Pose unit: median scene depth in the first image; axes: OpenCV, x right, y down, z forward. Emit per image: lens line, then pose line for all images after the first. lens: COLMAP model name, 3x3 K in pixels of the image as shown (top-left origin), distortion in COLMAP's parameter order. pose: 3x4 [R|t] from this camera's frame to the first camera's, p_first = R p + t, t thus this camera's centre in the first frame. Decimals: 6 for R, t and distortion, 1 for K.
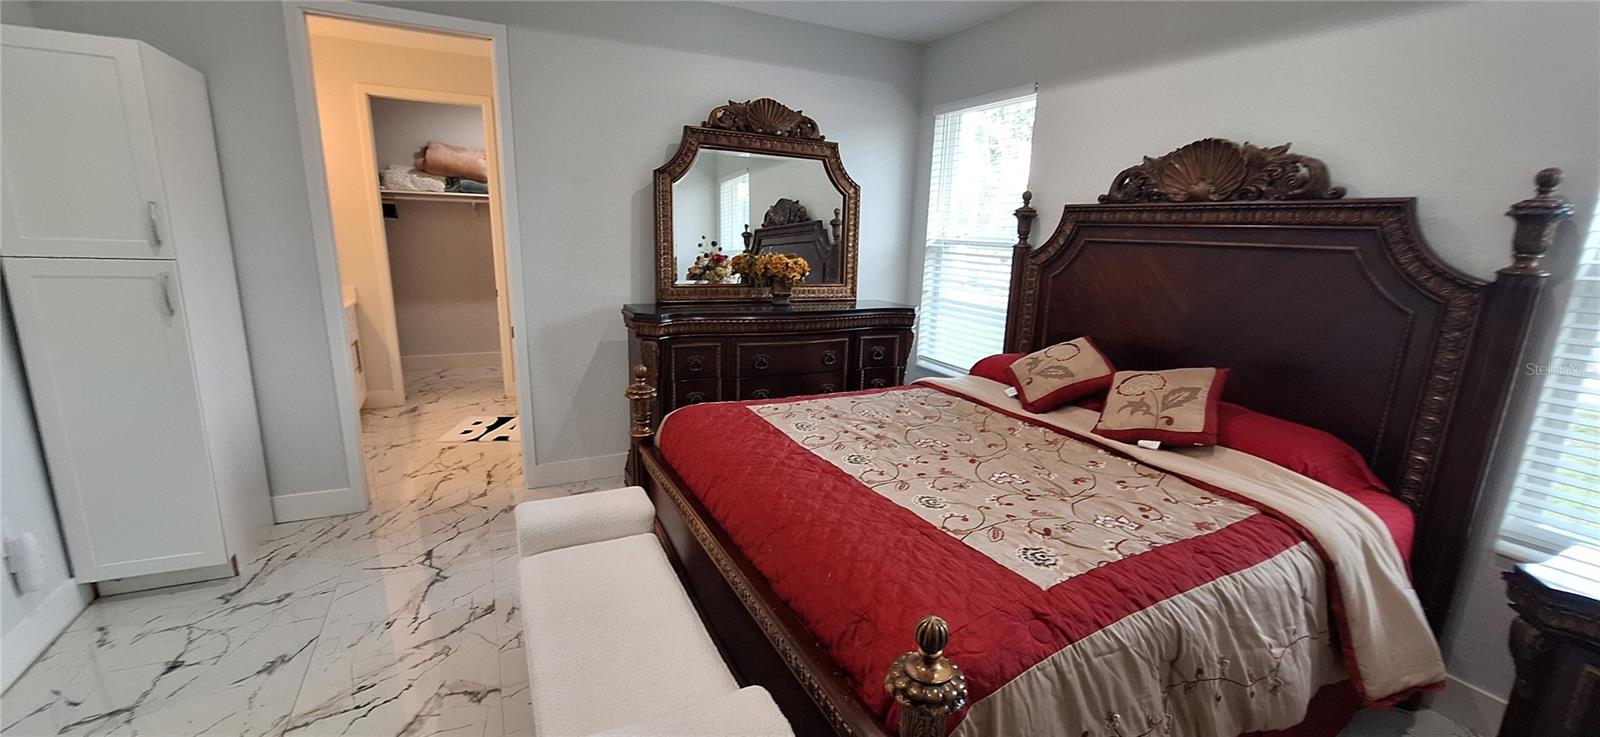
lens RADIAL K [[637.7, 0, 800.0], [0, 637.7, 368.5], [0, 0, 1]] dist [0.002370, 0.000484]
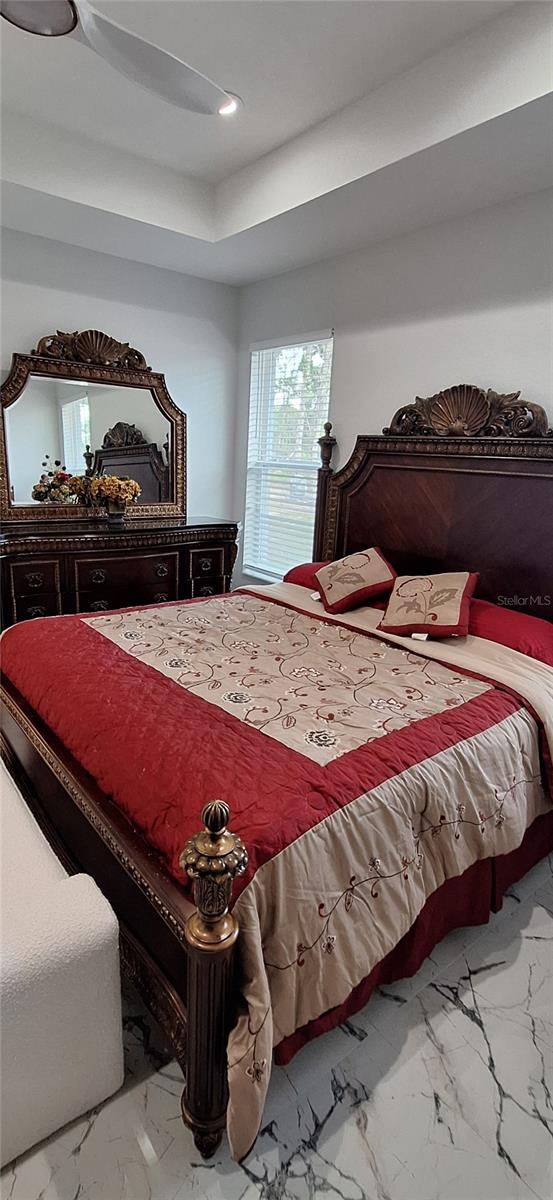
lens RADIAL K [[570.0, 0, 256.4], [0, 570.0, 597.5], [0, 0, 1]] dist [-0.000722, 0.001260]
pose [[0.982516, -0.037233, 0.182419, 0.039403], [0.029772, 0.998611, 0.043470, -0.012525], [-0.183785, -0.037279, 0.982259, -0.015322]]
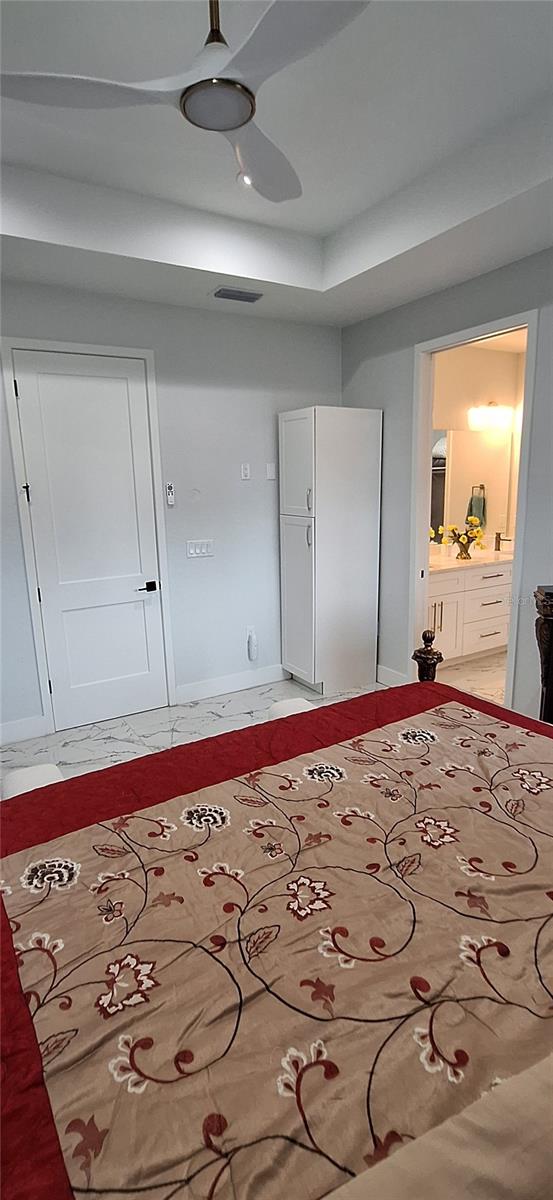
lens RADIAL K [[570.0, 0, 256.4], [0, 570.0, 597.5], [0, 0, 1]] dist [-0.000722, 0.001260]
pose [[0.070774, 0.165493, -0.983668, 0.662012], [-0.189246, 0.970458, 0.149655, -0.147894], [0.979376, 0.175563, 0.100002, 0.680258]]
